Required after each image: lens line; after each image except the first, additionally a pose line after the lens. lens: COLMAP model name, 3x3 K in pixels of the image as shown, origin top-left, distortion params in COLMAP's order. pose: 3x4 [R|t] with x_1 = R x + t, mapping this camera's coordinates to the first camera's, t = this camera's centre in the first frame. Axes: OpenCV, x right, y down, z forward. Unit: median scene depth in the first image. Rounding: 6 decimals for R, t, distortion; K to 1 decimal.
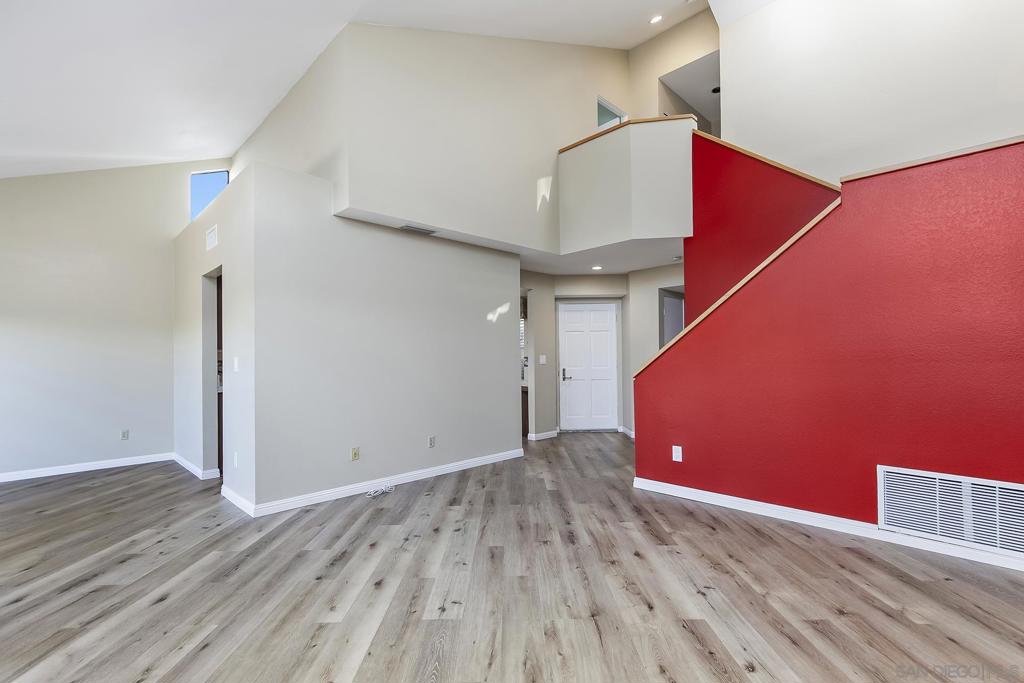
lens RADIAL K [[467.3, 0, 515.0], [0, 467.3, 351.2], [0, 0, 1]] dist [0.012698, -0.001538]
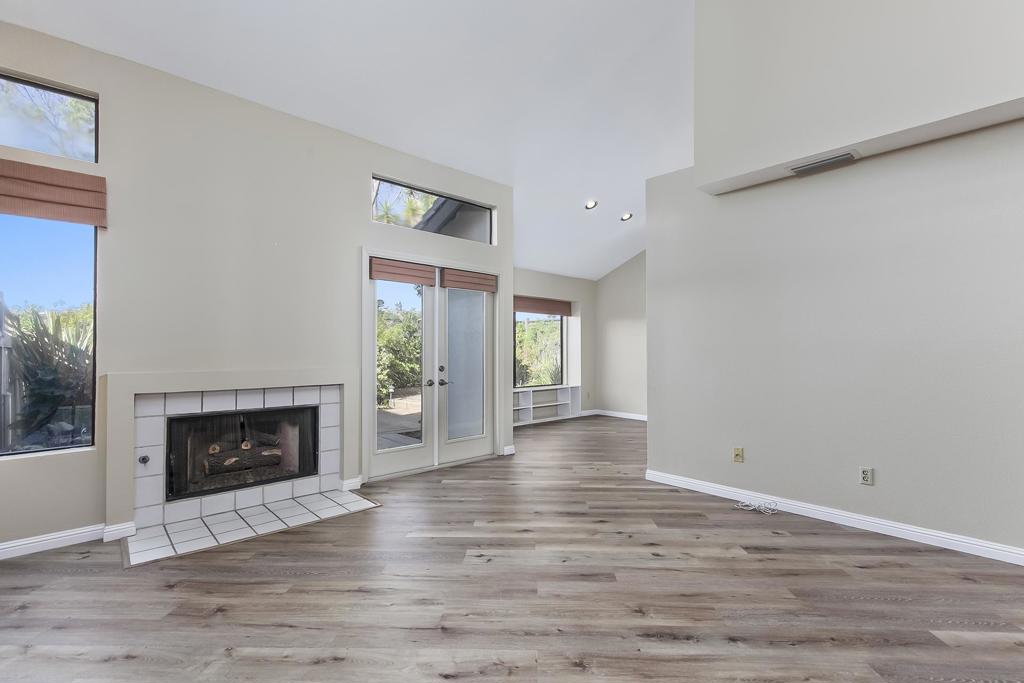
lens RADIAL K [[467.3, 0, 512.8], [0, 467.3, 340.3], [0, 0, 1]] dist [0.012698, -0.001538]
pose [[-0.047904, -0.010722, -0.998794, 0.656636], [0.018029, 0.999770, -0.011597, 0.006596], [0.998689, -0.018563, -0.047699, 0.719222]]
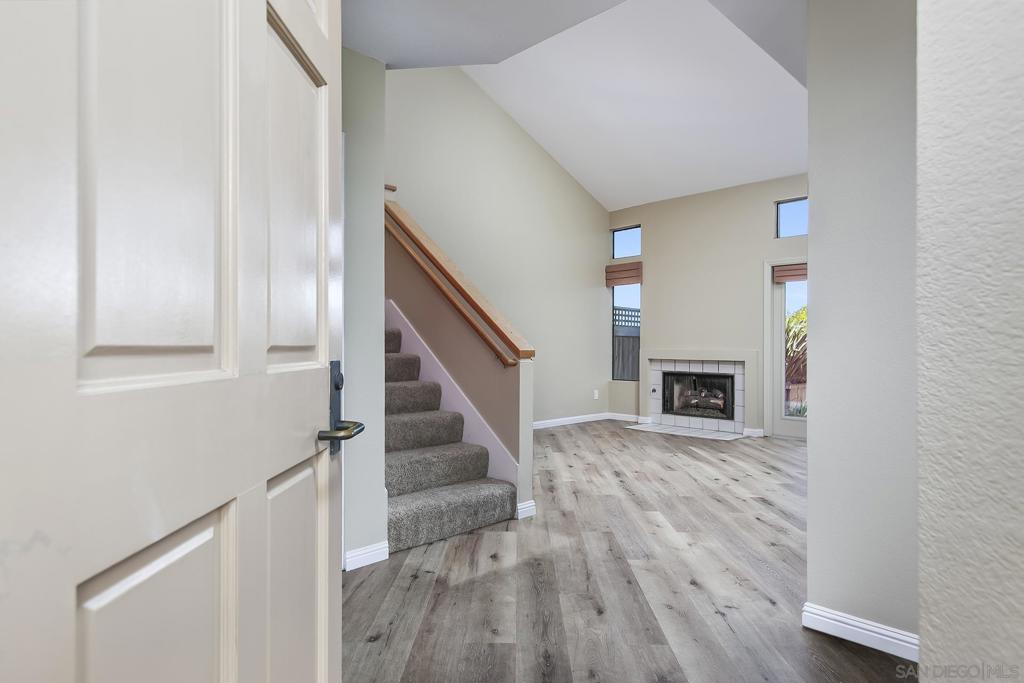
lens RADIAL K [[557.2, 0, 513.1], [0, 557.2, 338.2], [0, 0, 1]] dist [0.012564, -0.000400]
pose [[-0.999820, 0.005632, 0.018131, 0.322230], [0.005083, 0.999533, -0.030145, 0.064945], [-0.018292, -0.030047, -0.999381, 2.182672]]
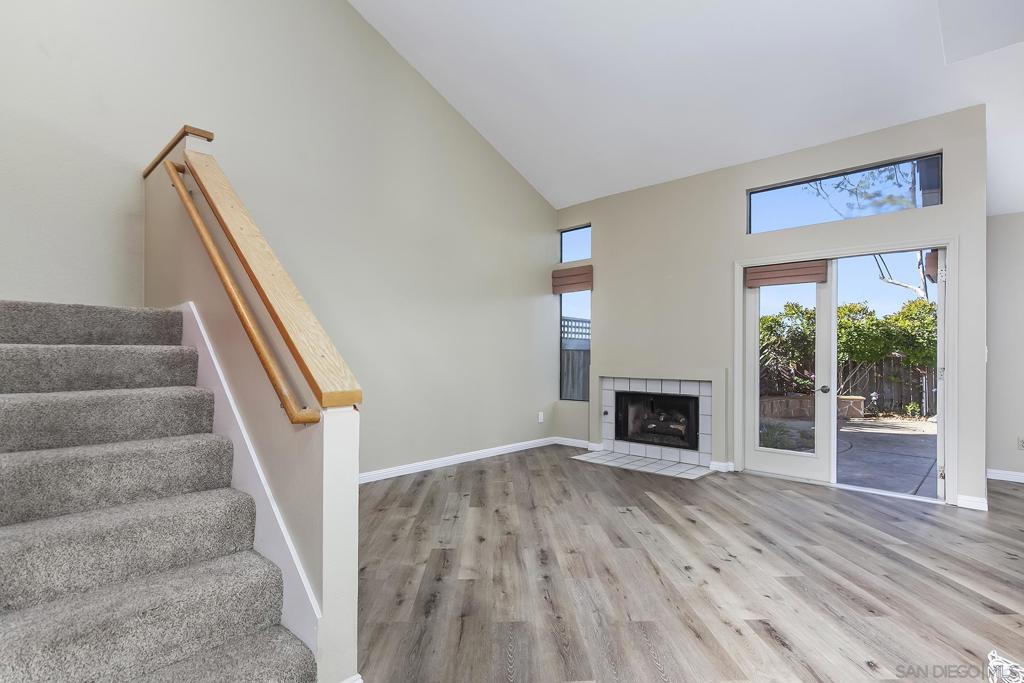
lens RADIAL K [[492.3, 0, 506.9], [0, 492.3, 353.4], [0, 0, 1]] dist [-0.003997, -0.000337]
pose [[-0.999826, 0.009832, -0.015873, 0.172612], [0.010127, 0.999776, -0.018584, 0.031457], [0.015687, -0.018742, -0.999701, 1.658291]]
